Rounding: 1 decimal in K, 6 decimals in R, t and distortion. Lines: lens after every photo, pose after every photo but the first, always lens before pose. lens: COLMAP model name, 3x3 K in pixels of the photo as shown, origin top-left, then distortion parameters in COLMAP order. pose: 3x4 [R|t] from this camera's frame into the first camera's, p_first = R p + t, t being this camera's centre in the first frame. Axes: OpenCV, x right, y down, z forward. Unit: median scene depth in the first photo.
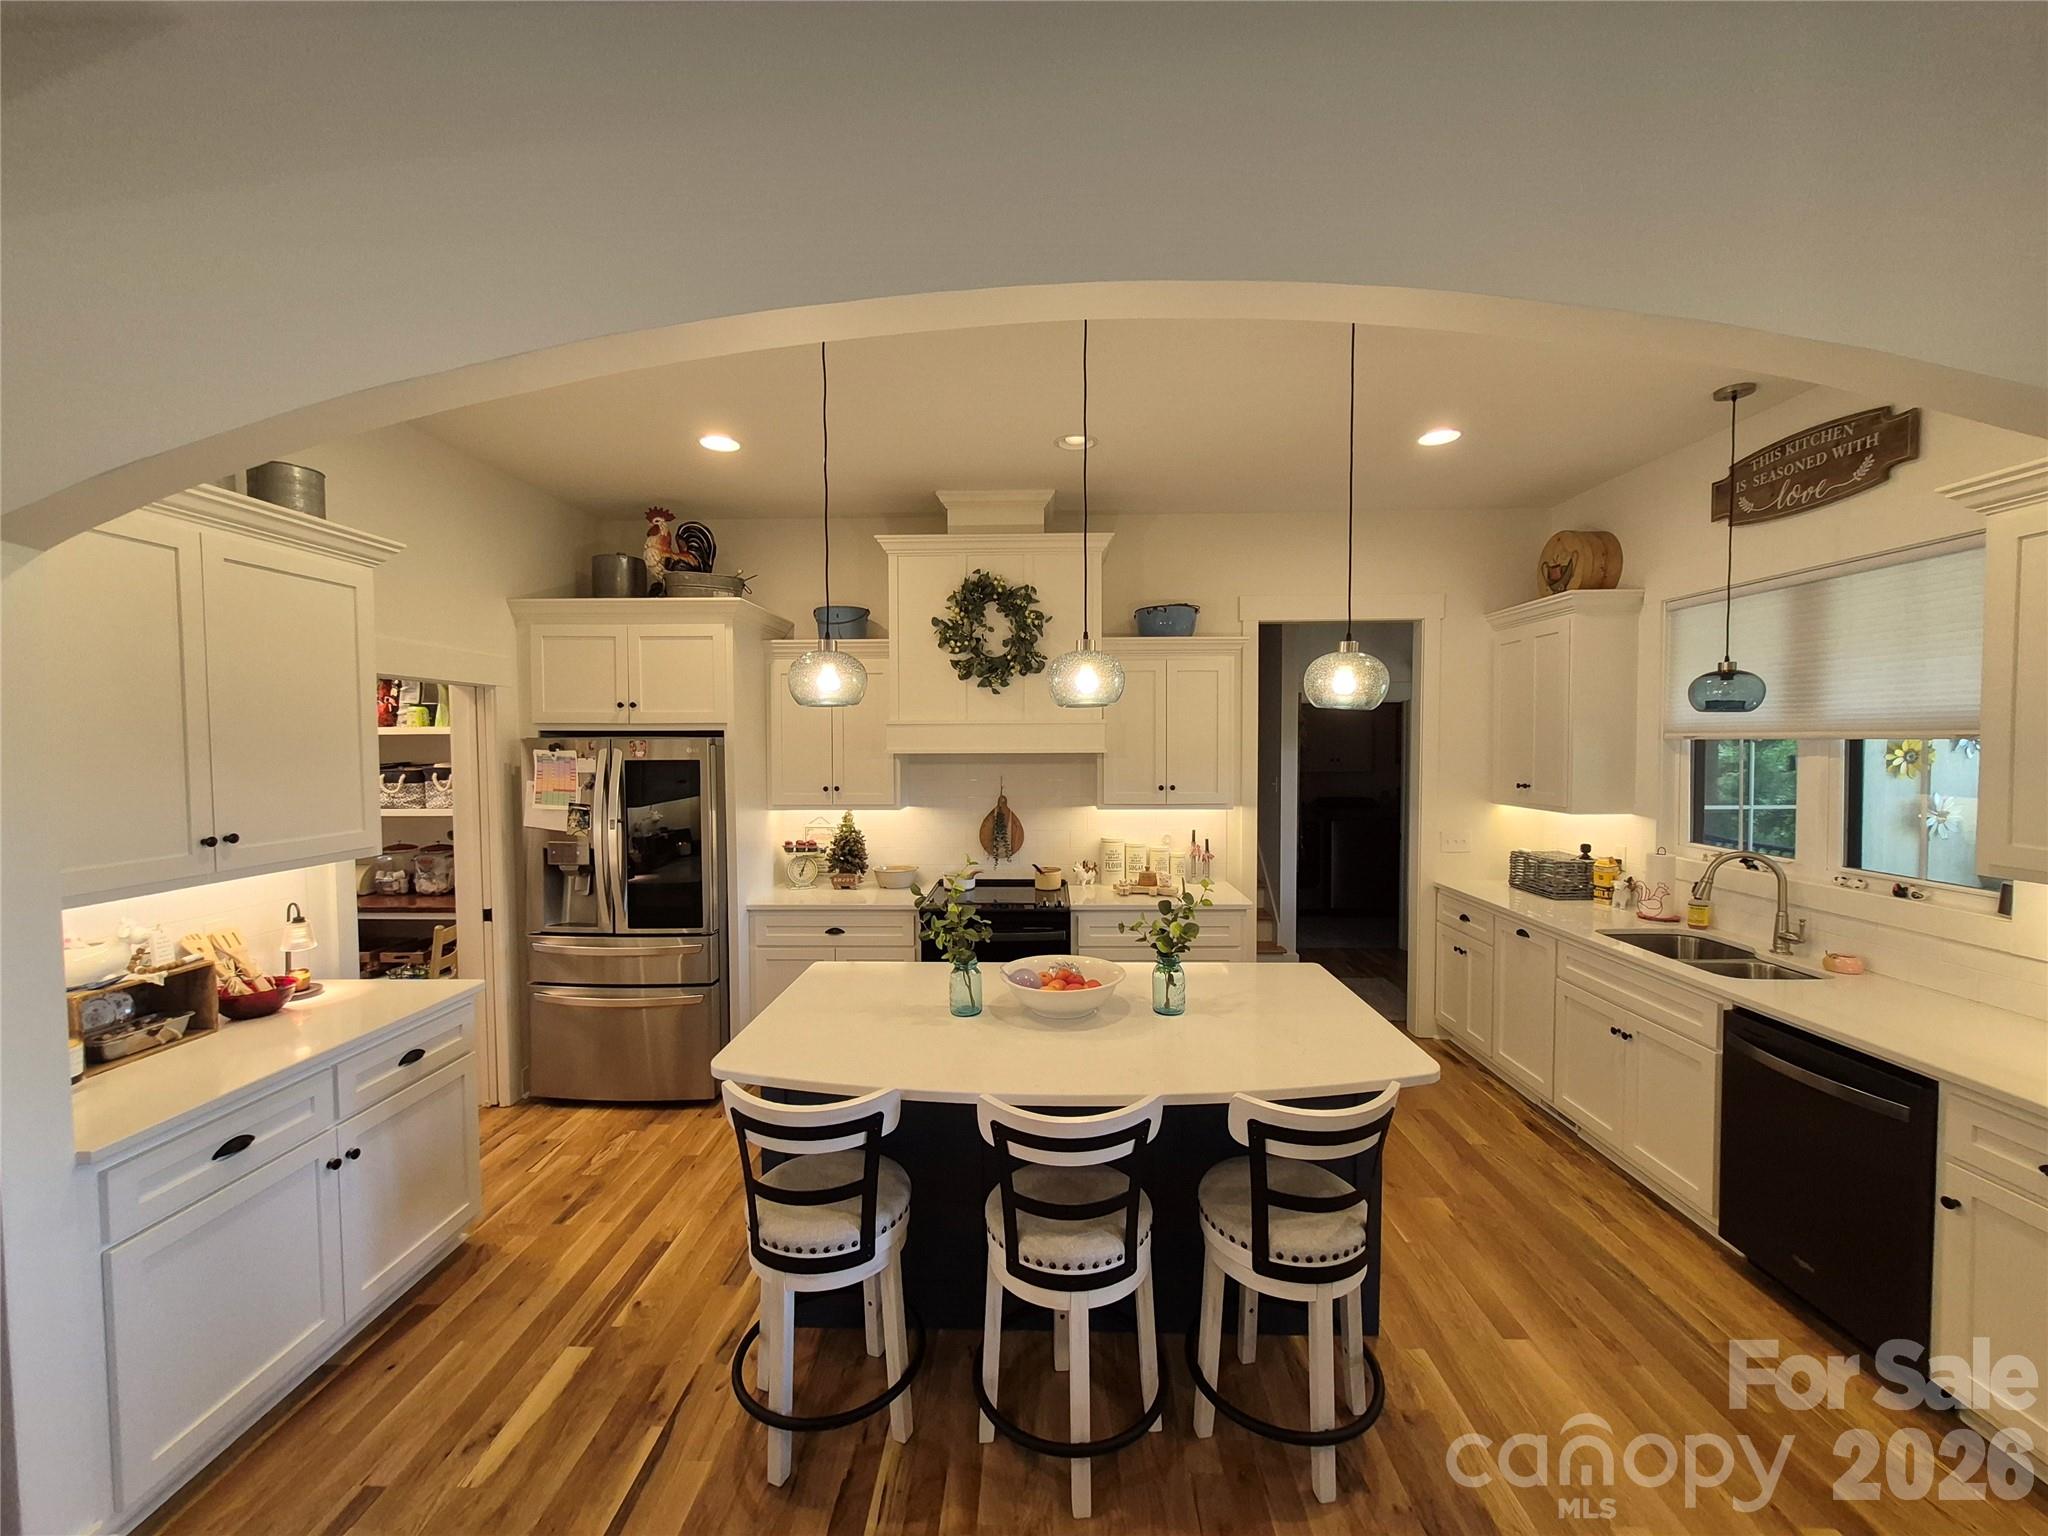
lens RADIAL K [[802.4, 0, 1025.6], [0, 802.4, 771.9], [0, 0, 1]] dist [0.001315, -0.000694]
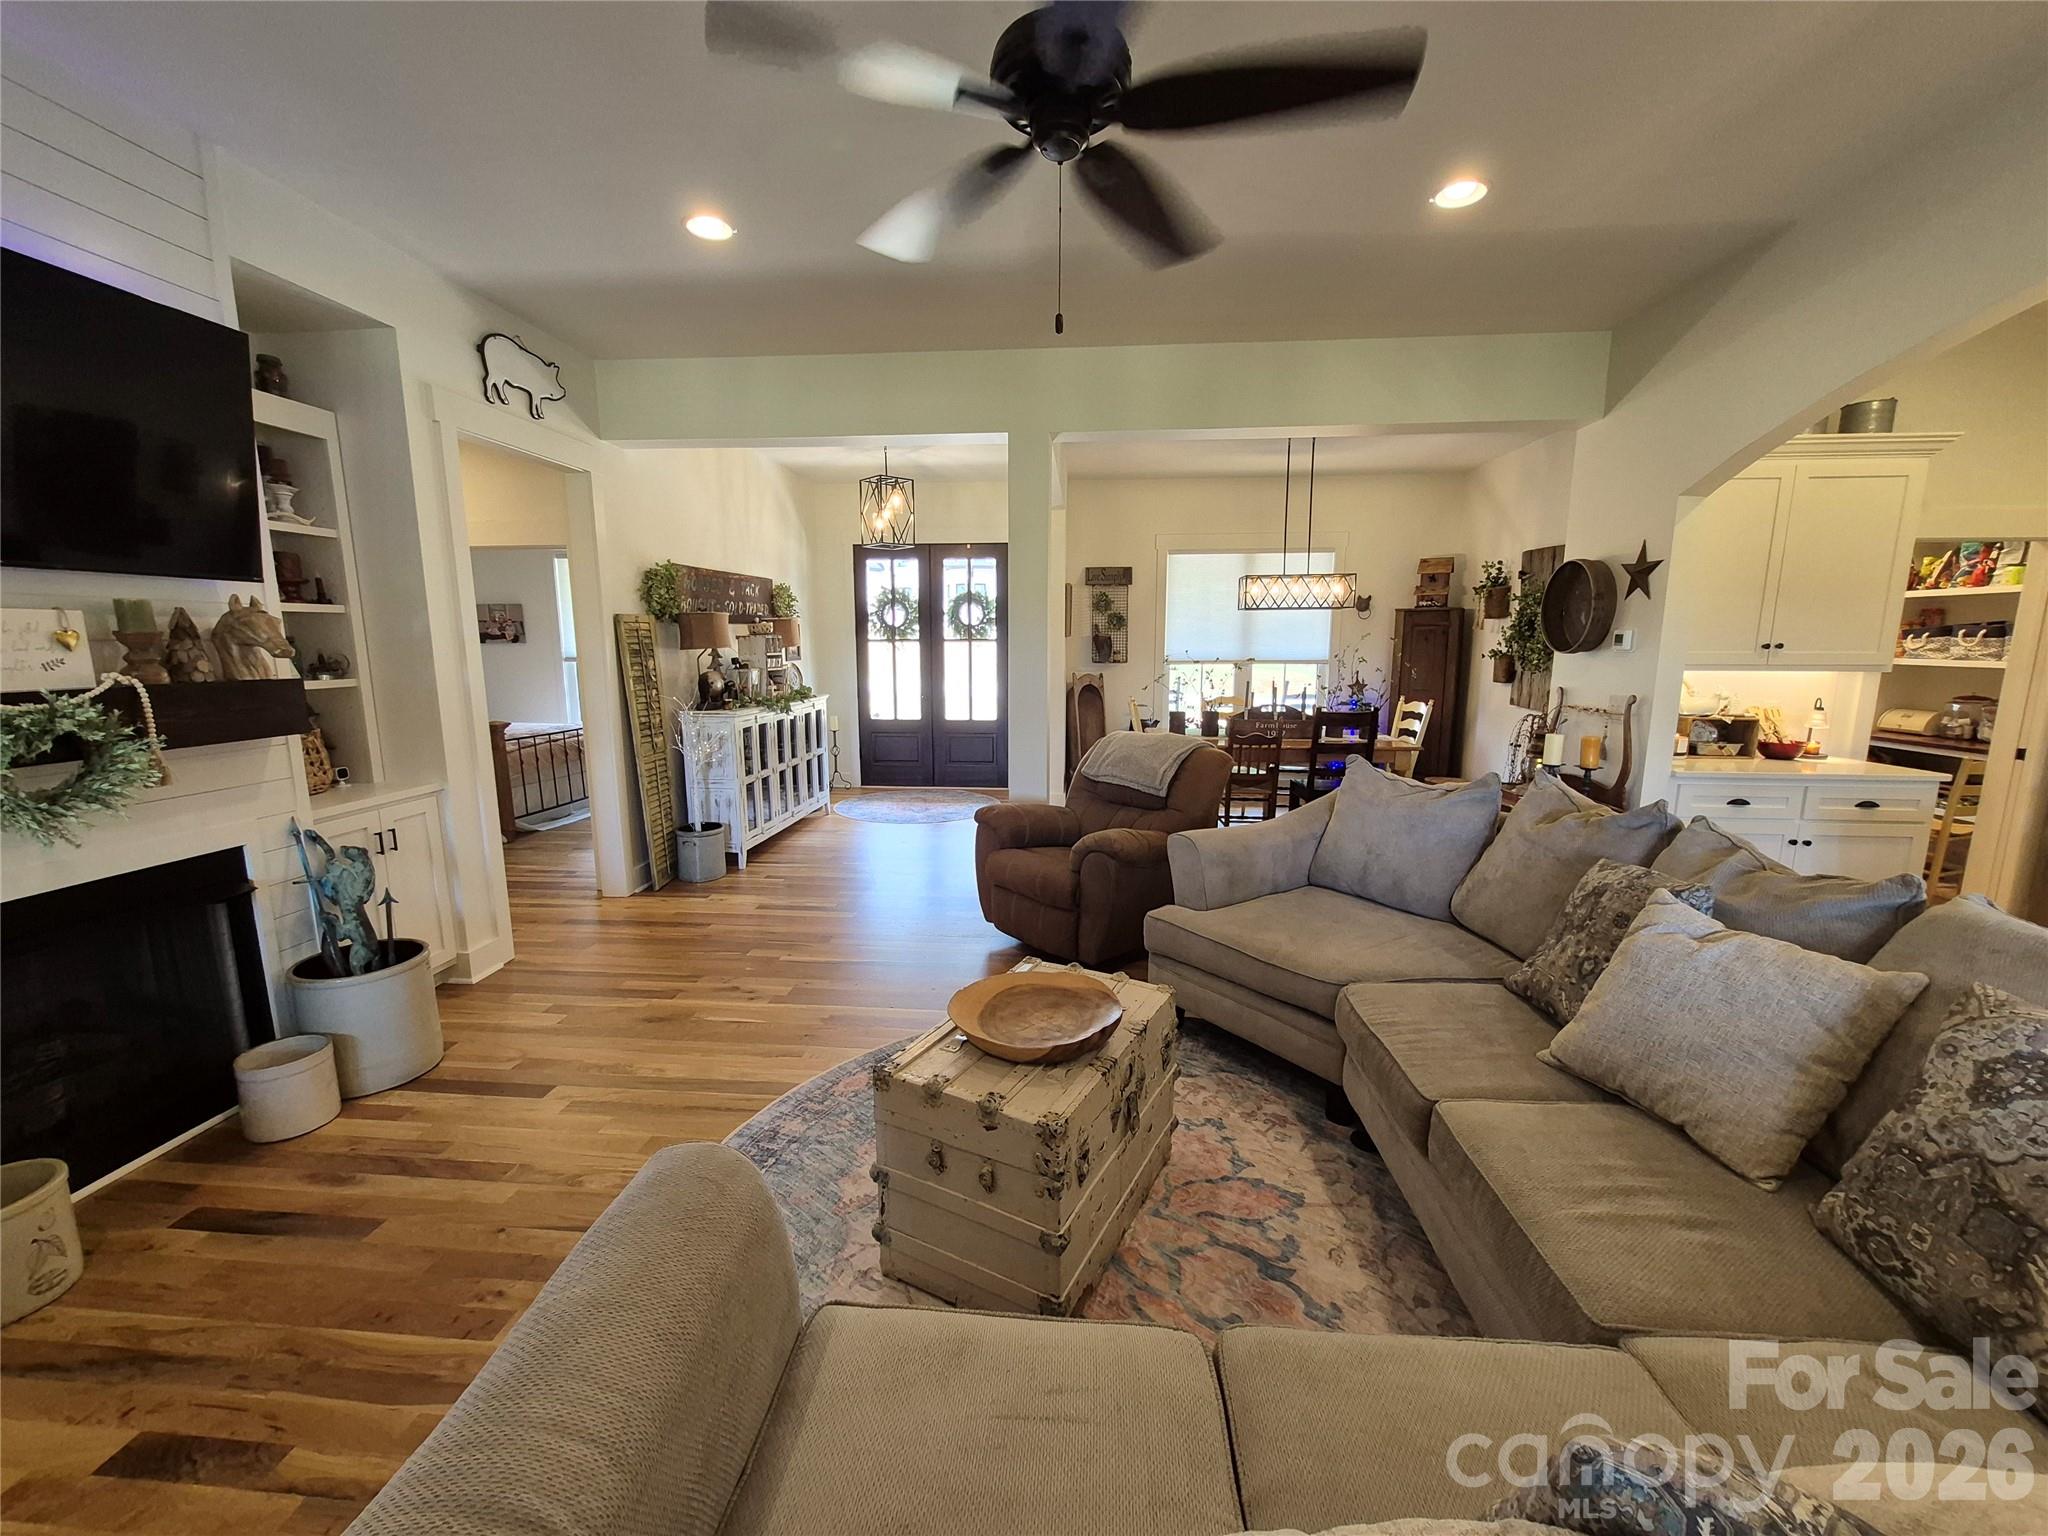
lens RADIAL K [[802.4, 0, 1024.9], [0, 802.4, 769.6], [0, 0, 1]] dist [0.001315, -0.000694]
pose [[-0.059352, 0.163794, -0.984707, 0.484539], [-0.041580, 0.985185, 0.166379, 0.071174], [0.997371, 0.050819, -0.051663, -0.294228]]
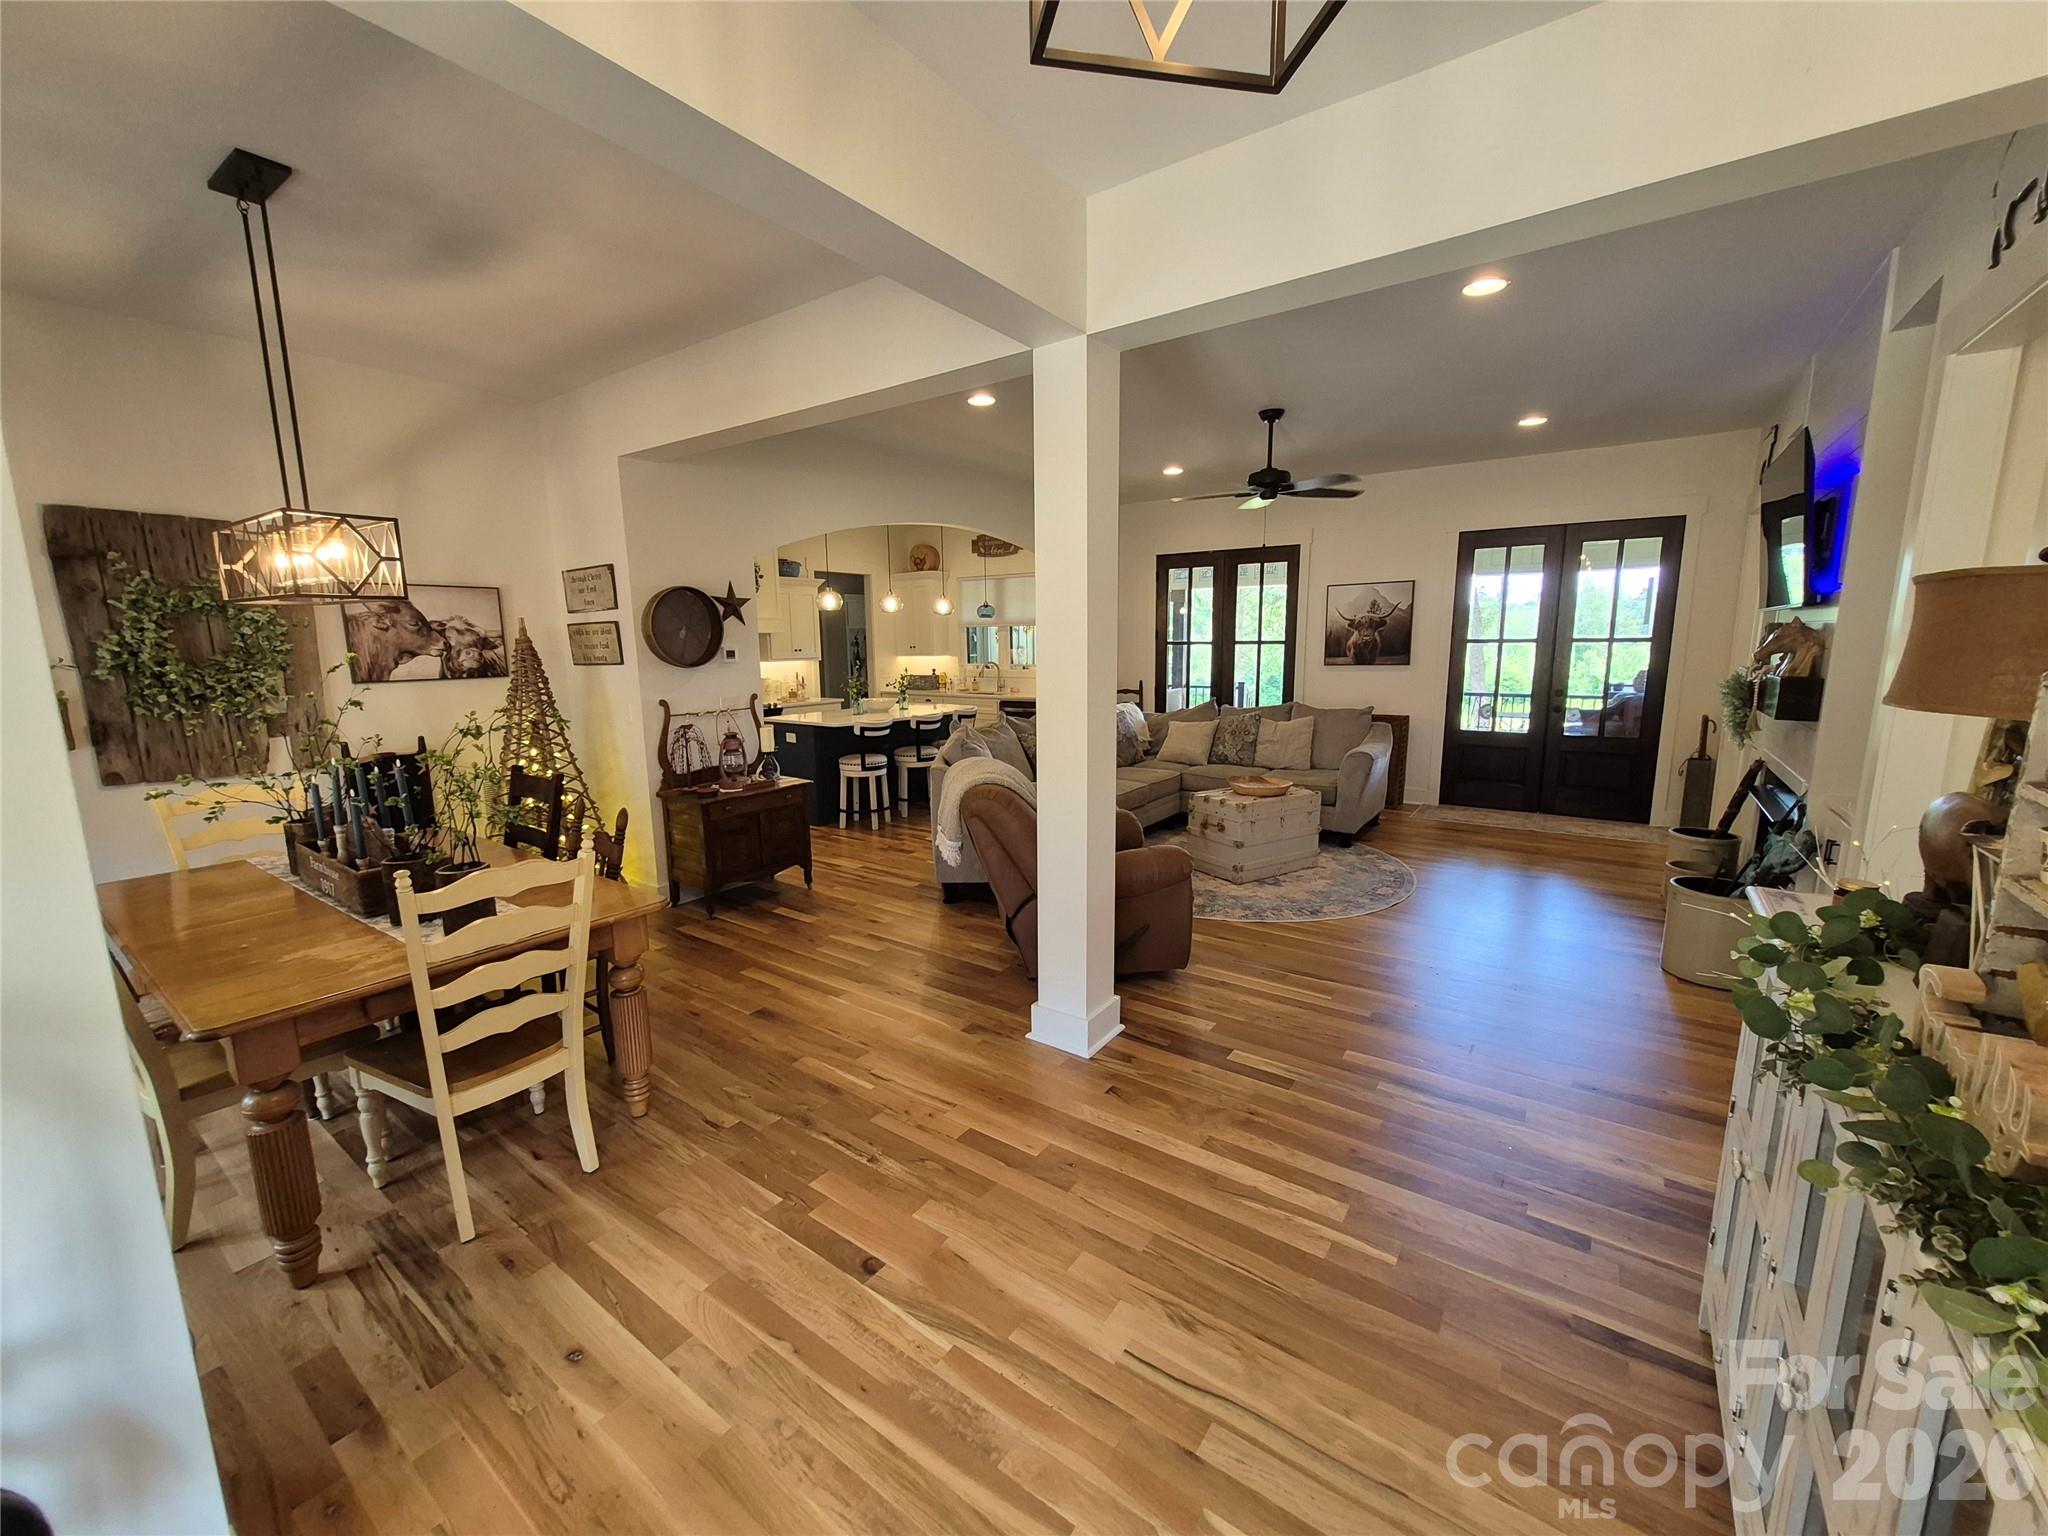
lens RADIAL K [[802.4, 0, 1021.4], [0, 802.4, 773.7], [0, 0, 1]] dist [0.001315, -0.000694]
pose [[0.564604, -0.140313, 0.813348, -1.378081], [0.042961, 0.989104, 0.140811, 0.076016], [-0.824243, -0.044560, 0.564480, -0.756848]]
